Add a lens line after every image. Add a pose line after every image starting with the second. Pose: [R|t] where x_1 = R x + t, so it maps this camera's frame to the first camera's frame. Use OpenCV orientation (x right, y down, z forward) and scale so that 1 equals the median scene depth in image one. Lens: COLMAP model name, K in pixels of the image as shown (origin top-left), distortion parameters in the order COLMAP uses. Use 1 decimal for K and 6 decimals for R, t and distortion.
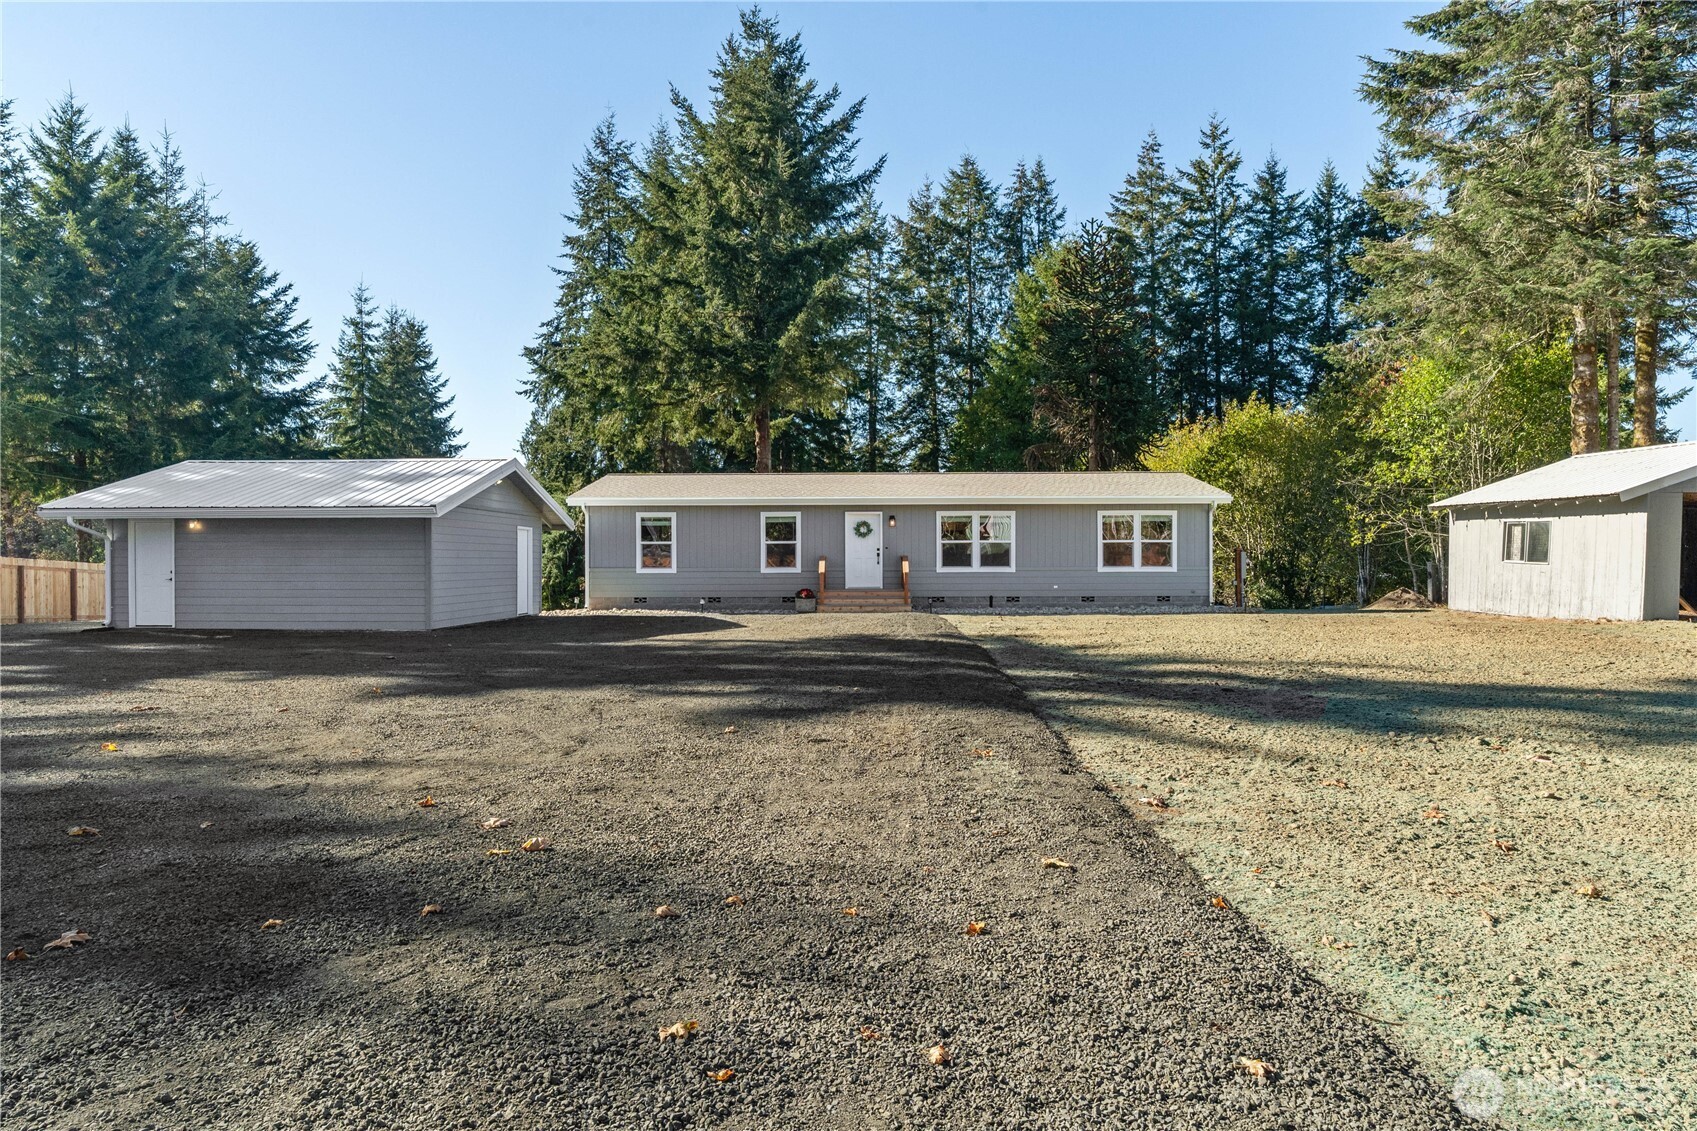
lens RADIAL K [[1025.7, 0, 847.9], [0, 1025.7, 561.6], [0, 0, 1]] dist [0.000334, 0.000076]
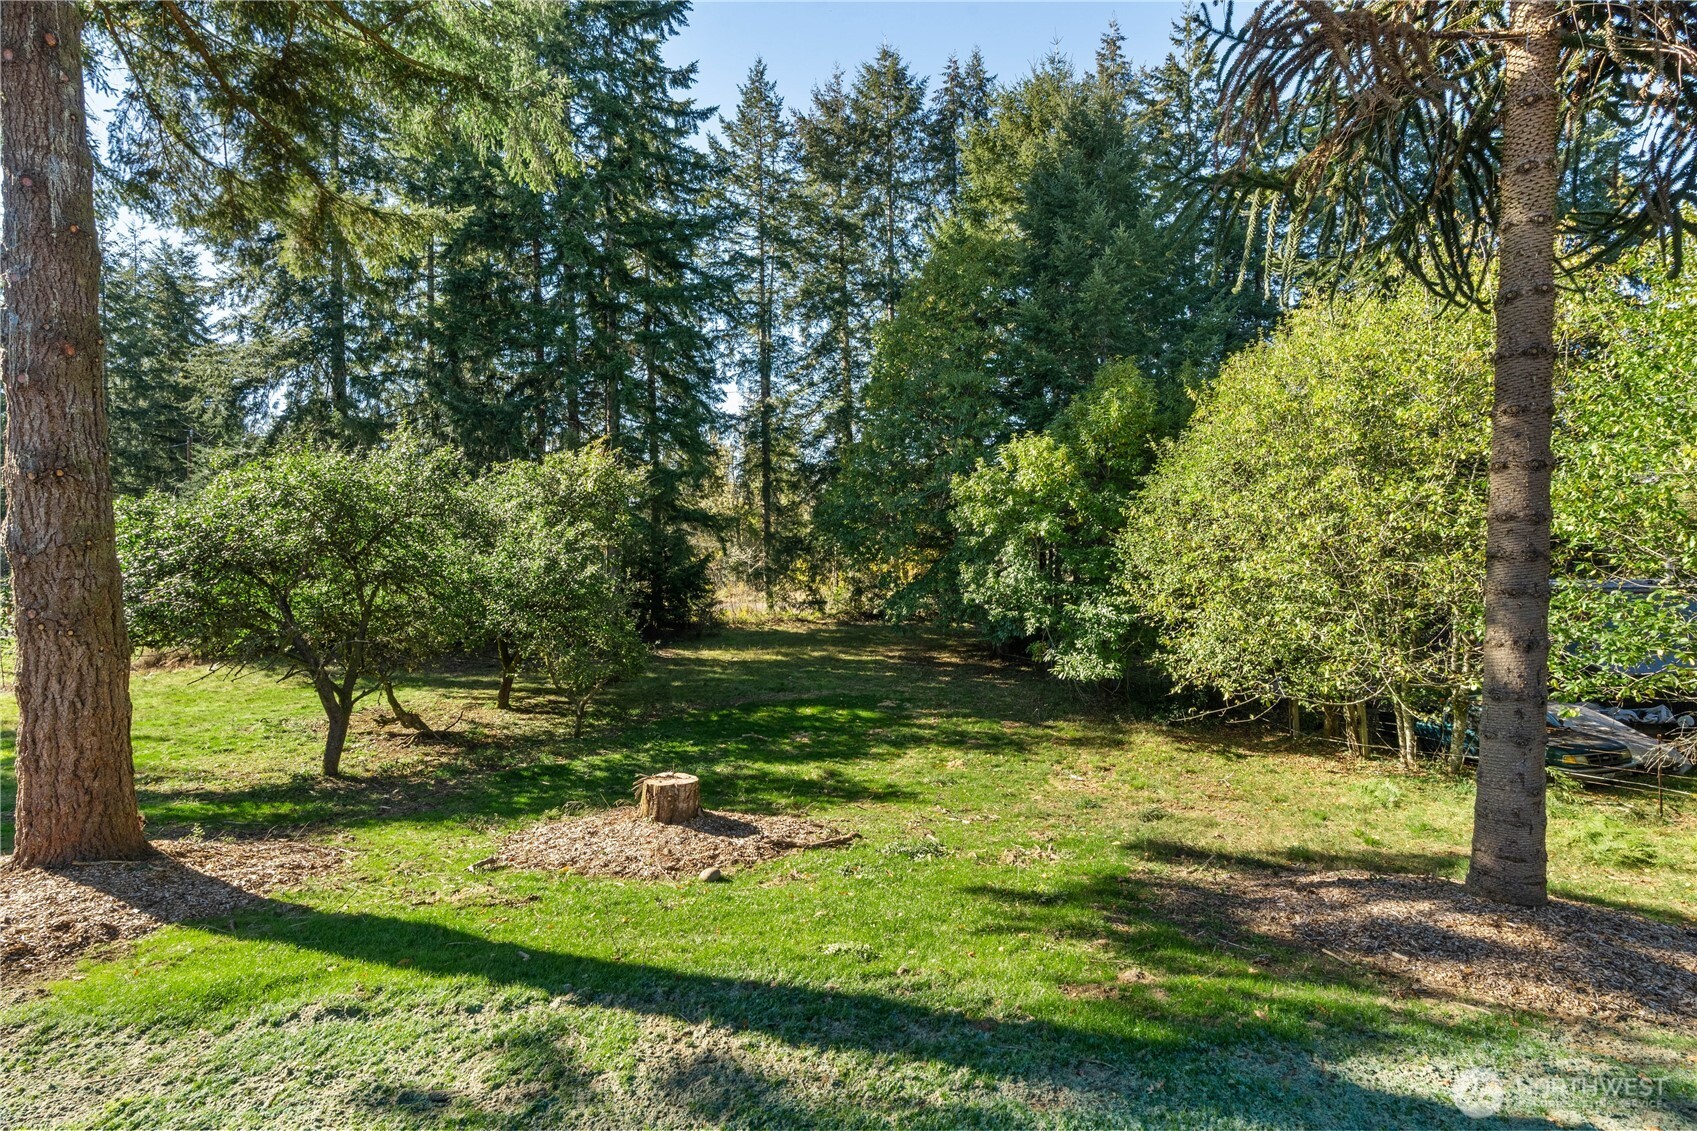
lens RADIAL K [[765.3, 0, 846.9], [0, 765.3, 559.9], [0, 0, 1]] dist [-0.000706, 0.000325]
pose [[0.994638, -0.004527, 0.103317, 0.023646], [0.003284, 0.999920, 0.012203, -0.004478], [-0.103364, -0.011799, 0.994574, 0.415874]]
